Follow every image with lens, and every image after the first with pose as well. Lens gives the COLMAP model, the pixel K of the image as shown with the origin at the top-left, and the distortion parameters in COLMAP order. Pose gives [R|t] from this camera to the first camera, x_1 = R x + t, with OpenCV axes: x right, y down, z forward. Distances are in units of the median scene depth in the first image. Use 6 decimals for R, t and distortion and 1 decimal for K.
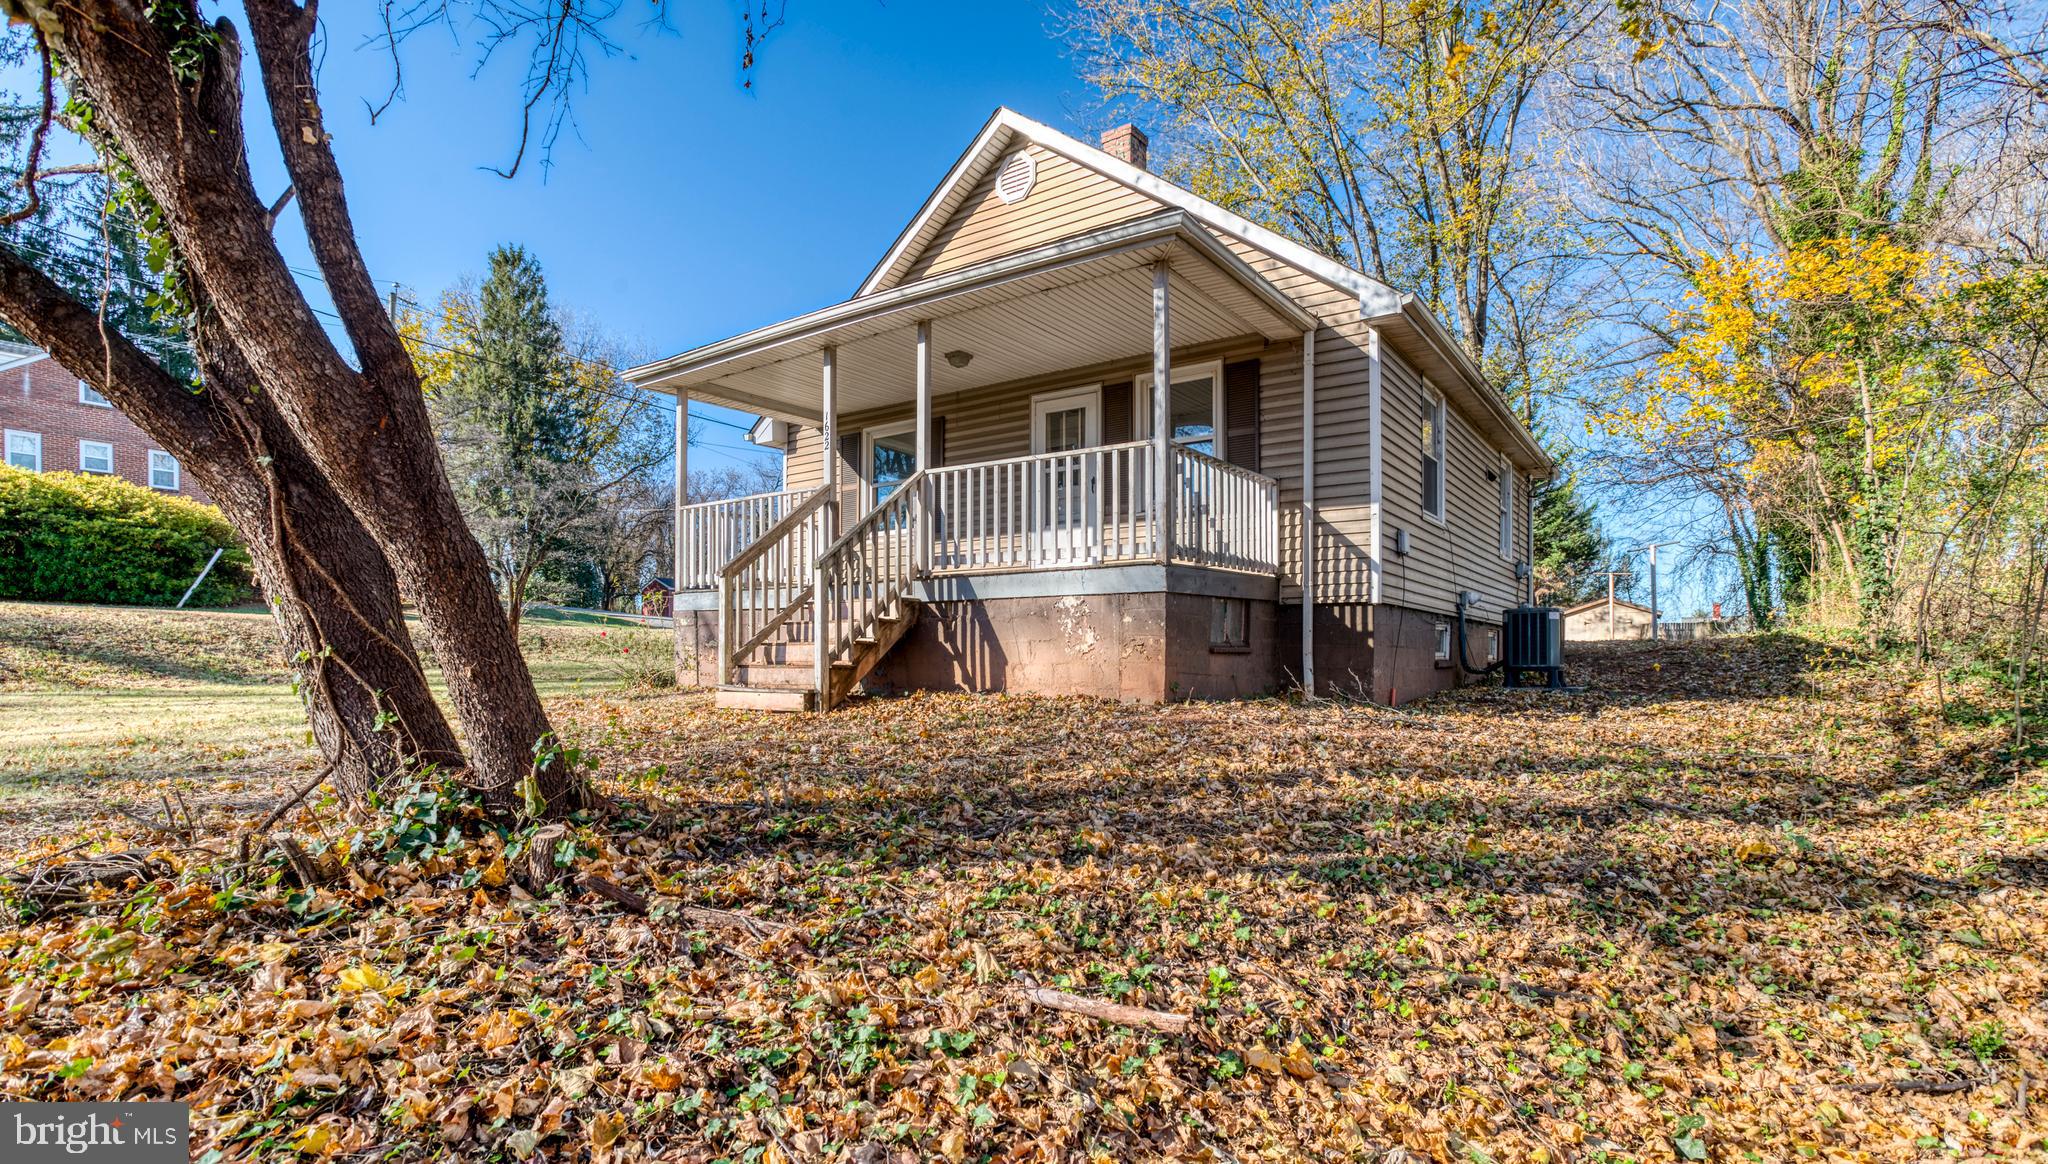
lens RADIAL K [[974.7, 0, 1027.9], [0, 974.7, 657.1], [0, 0, 1]] dist [0.000299, 0.000266]
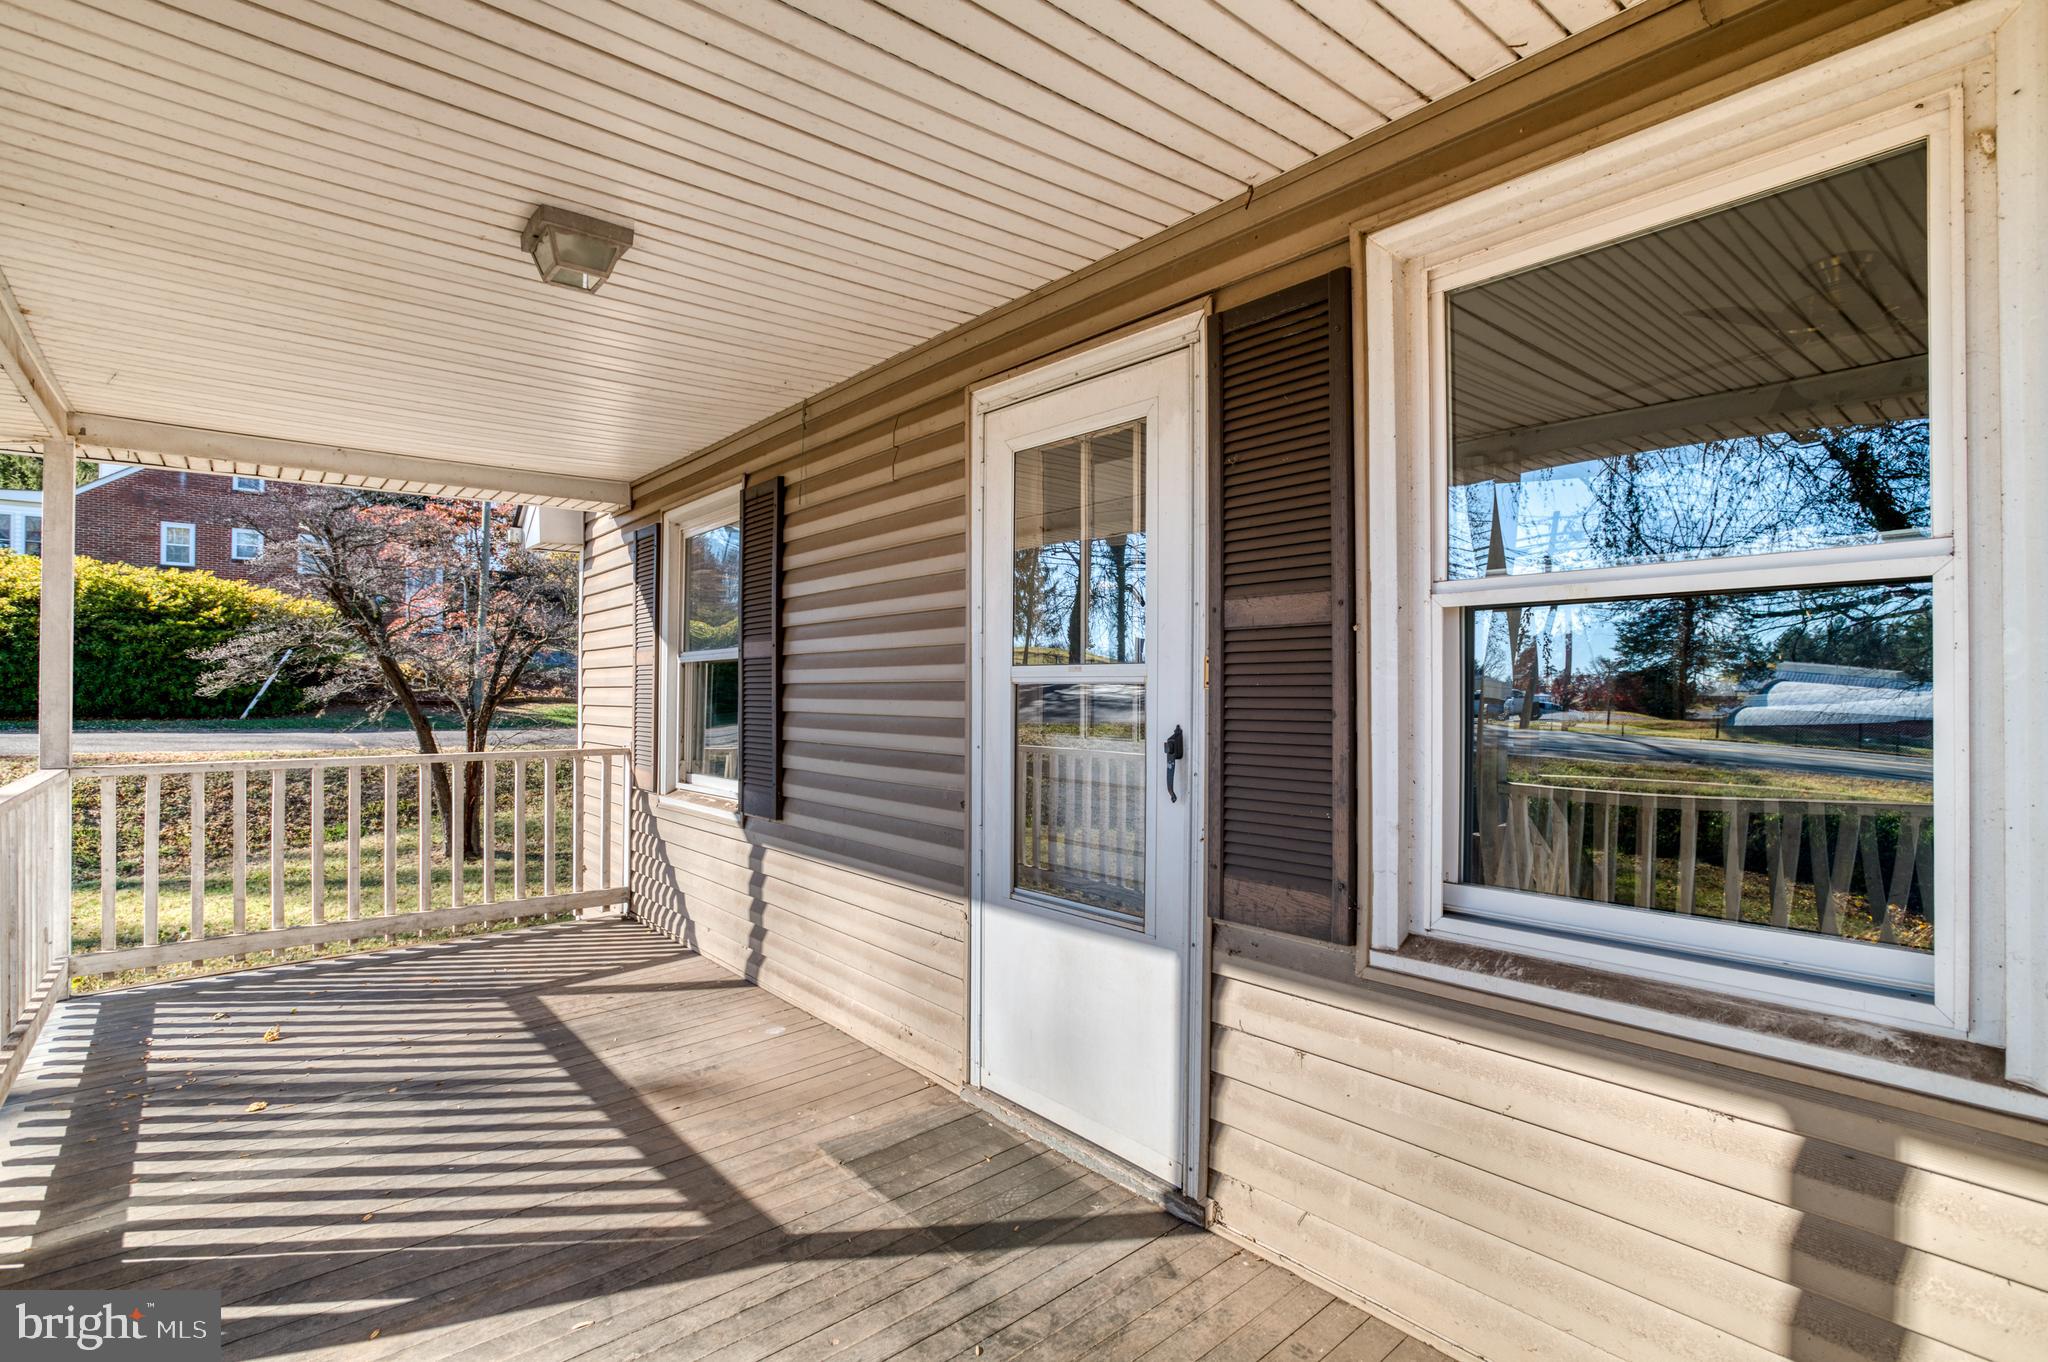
lens RADIAL K [[979.8, 0, 1024.0], [0, 979.8, 681.0], [0, 0, 1]] dist [-0.000551, 0.000139]
pose [[0.966869, -0.005512, -0.255215, 0.110326], [0.006142, 0.999980, 0.001672, -0.235288], [0.255201, -0.003184, 0.966883, 0.930207]]
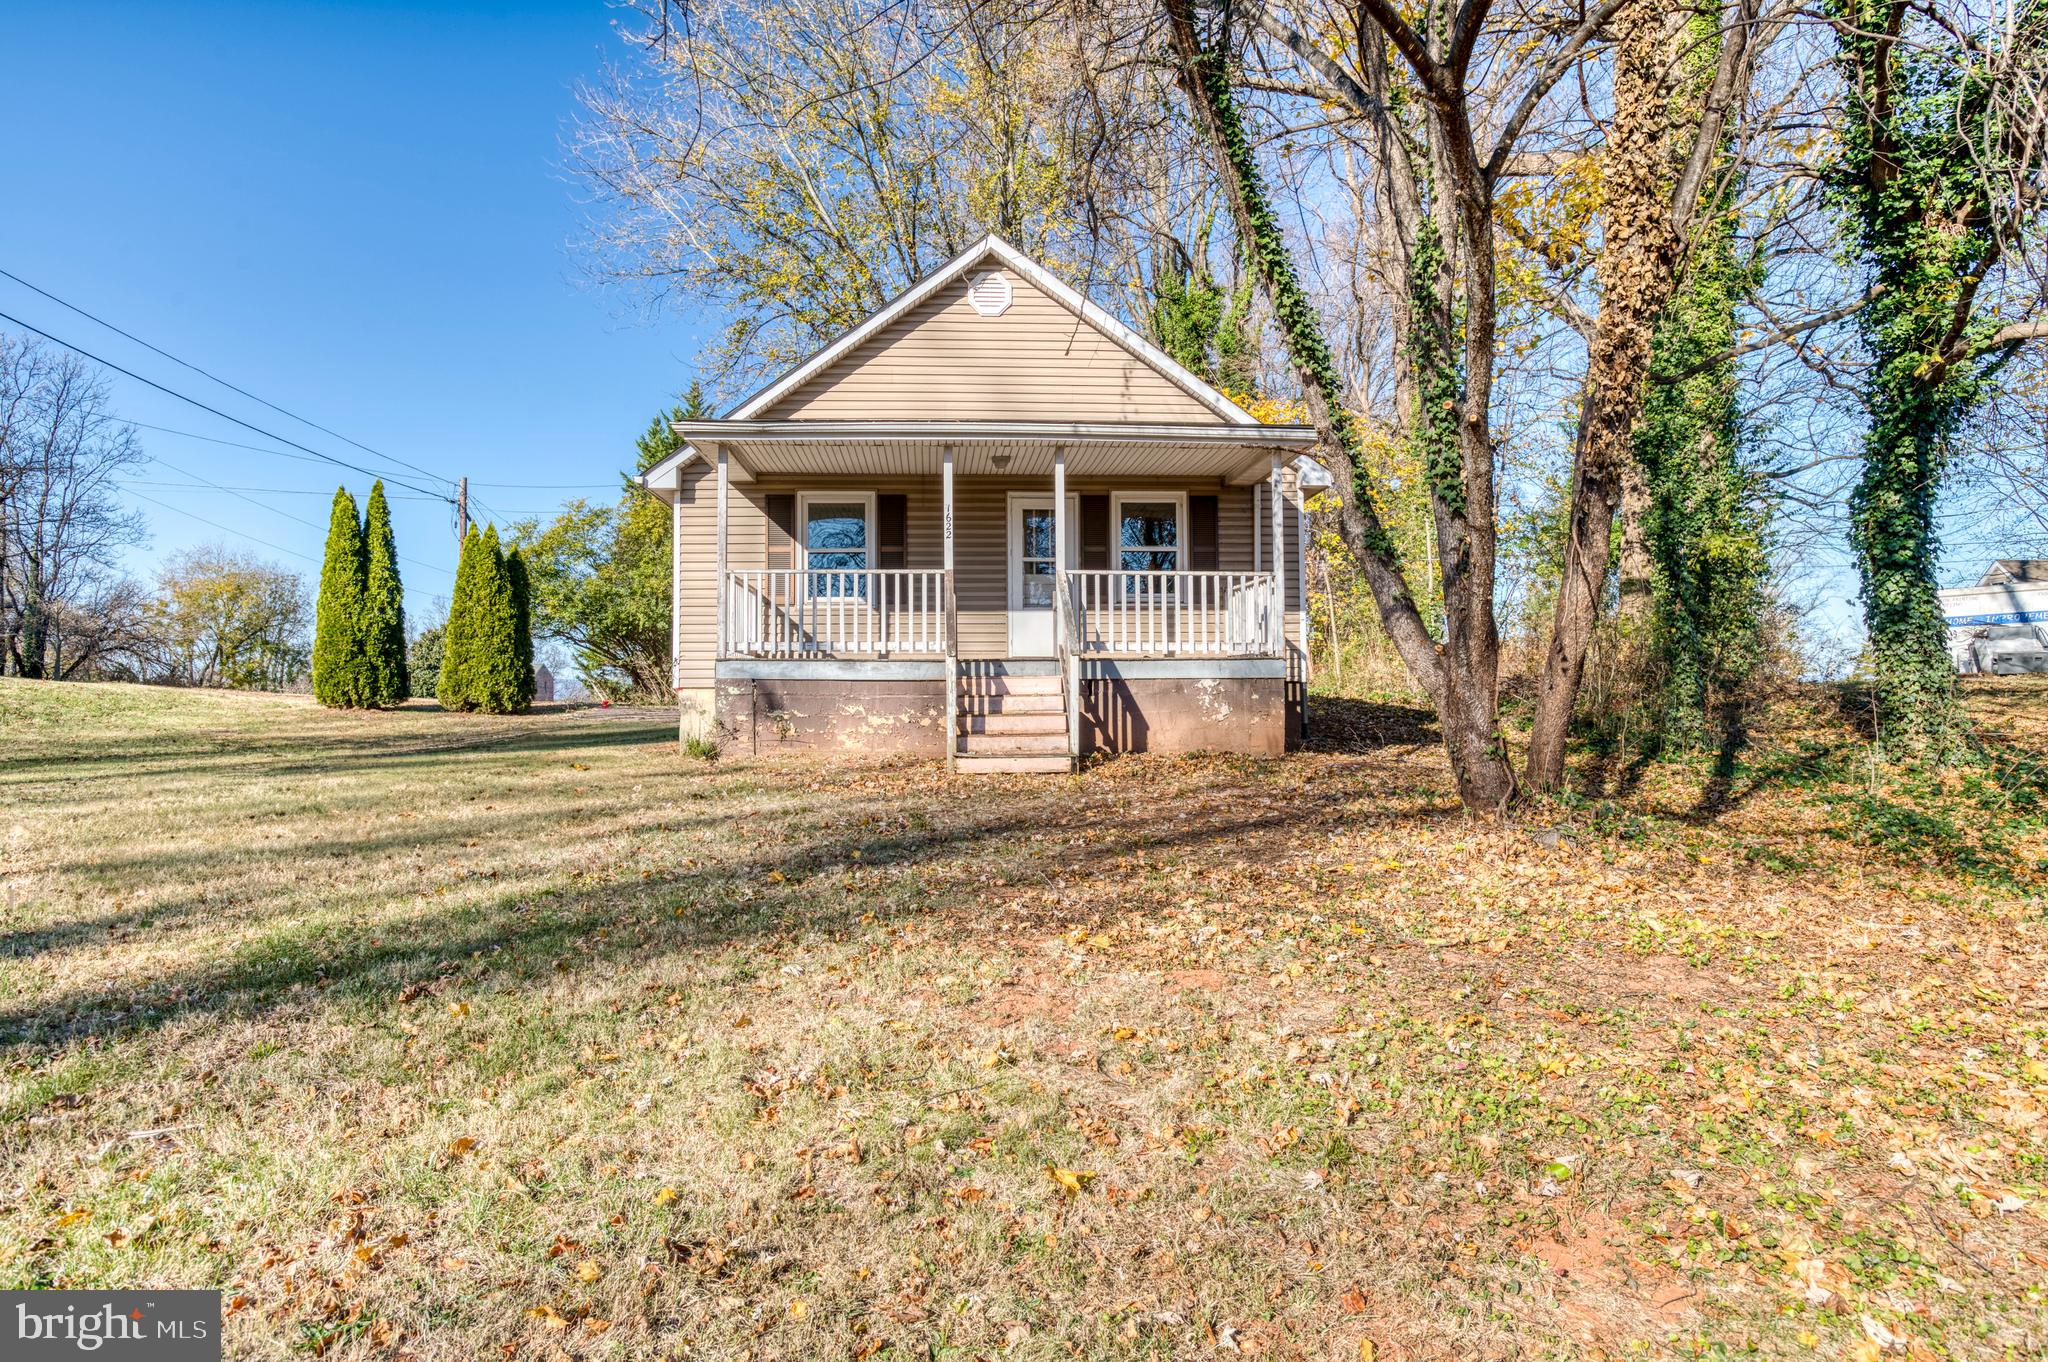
lens RADIAL K [[1318.7, 0, 1024.0], [0, 1318.7, 681.0], [0, 0, 1]] dist [-0.001315, -0.000485]
pose [[0.759124, 0.001886, 0.650943, -1.226693], [0.010119, 0.999841, -0.014698, -0.031978], [-0.650867, 0.017744, 0.758984, -0.208942]]
